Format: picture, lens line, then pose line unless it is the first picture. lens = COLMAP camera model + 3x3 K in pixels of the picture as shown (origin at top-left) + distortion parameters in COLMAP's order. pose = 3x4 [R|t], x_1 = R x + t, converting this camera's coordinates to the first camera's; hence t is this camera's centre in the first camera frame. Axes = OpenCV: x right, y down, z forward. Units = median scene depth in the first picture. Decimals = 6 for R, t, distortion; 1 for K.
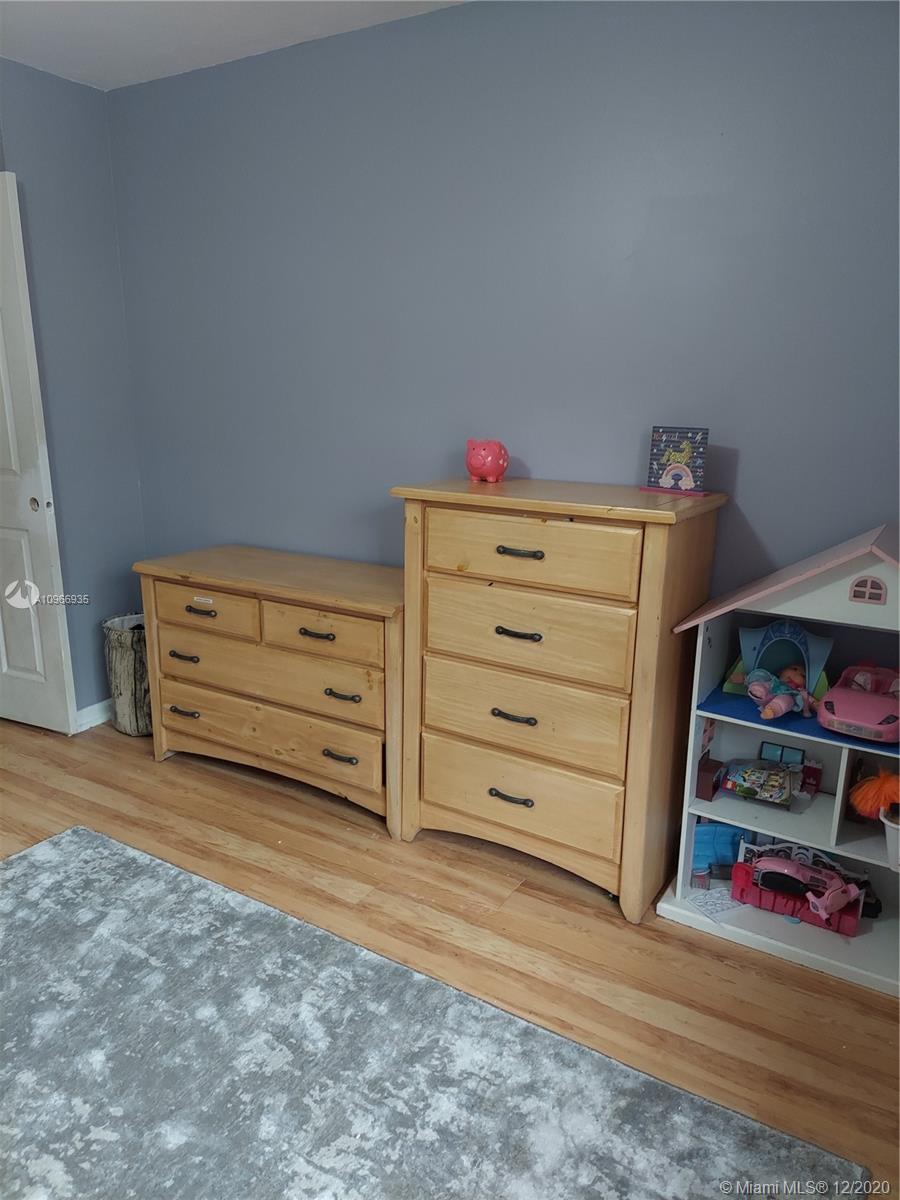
lens RADIAL K [[870.7, 0, 449.7], [0, 870.7, 601.2], [0, 0, 1]] dist [0.006891, 0.002225]
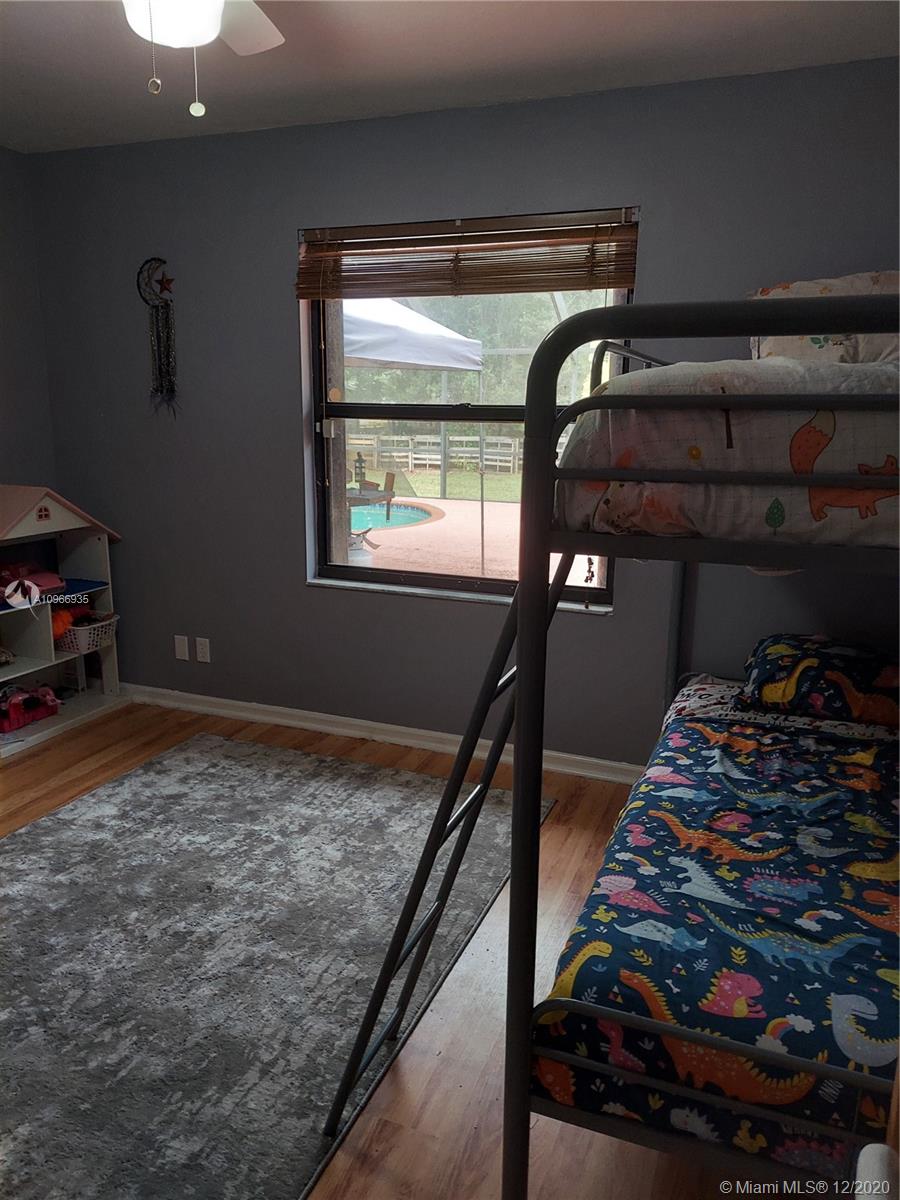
lens RADIAL K [[870.7, 0, 450.5], [0, 870.7, 599.3], [0, 0, 1]] dist [0.006891, 0.002225]
pose [[-0.176464, -0.232154, 0.956538, -1.608224], [0.230729, 0.934957, 0.269481, -0.152297], [-0.956883, 0.268255, -0.111422, 0.451037]]
